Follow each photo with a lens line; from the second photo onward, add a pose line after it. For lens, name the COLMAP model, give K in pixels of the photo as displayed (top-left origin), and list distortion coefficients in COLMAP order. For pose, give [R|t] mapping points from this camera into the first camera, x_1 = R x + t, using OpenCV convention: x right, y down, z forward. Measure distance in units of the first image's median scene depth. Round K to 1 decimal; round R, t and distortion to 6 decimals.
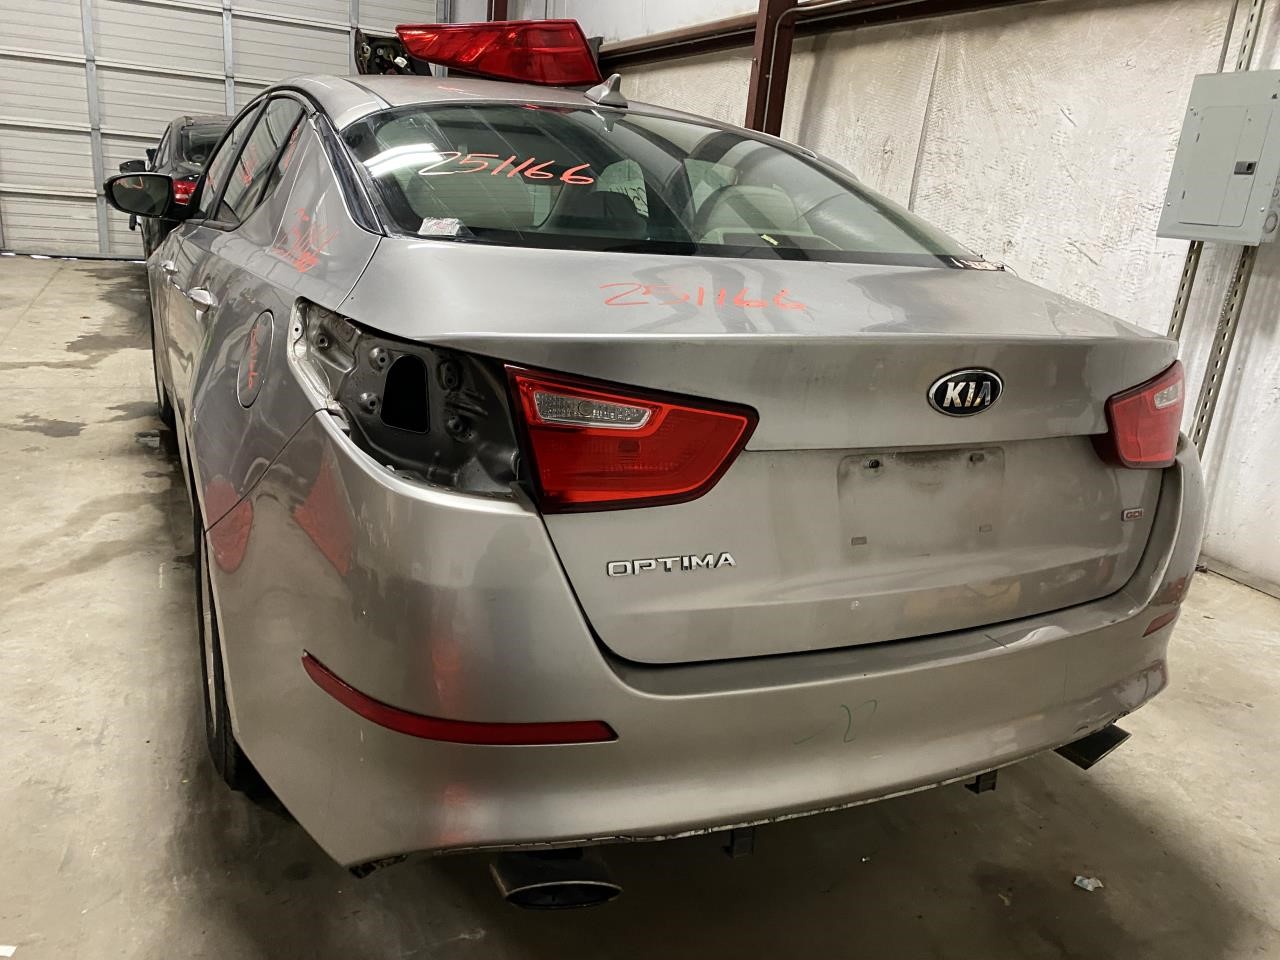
lens RADIAL K [[992.8, 0, 620.6], [0, 992.8, 474.4], [0, 0, 1]] dist [0.007709, -0.002082]
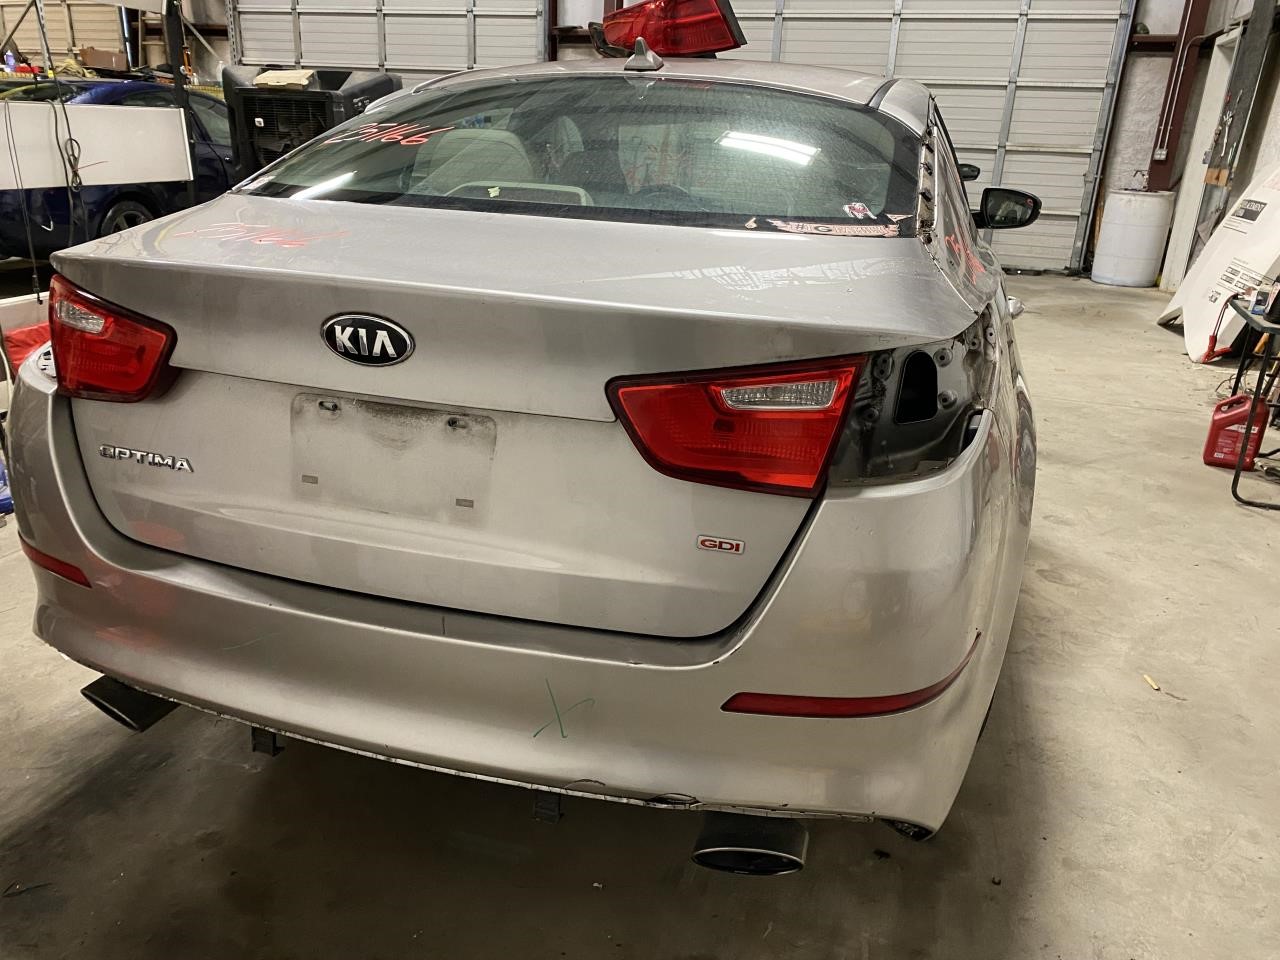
lens RADIAL K [[975.9, 0, 621.1], [0, 975.9, 480.8], [0, 0, 1]] dist [0.001441, -0.002408]
pose [[0.753055, 0.182388, -0.632174, 1.097949], [-0.177301, 0.981521, 0.071974, -0.058686], [0.633619, 0.057885, 0.771477, 0.433725]]
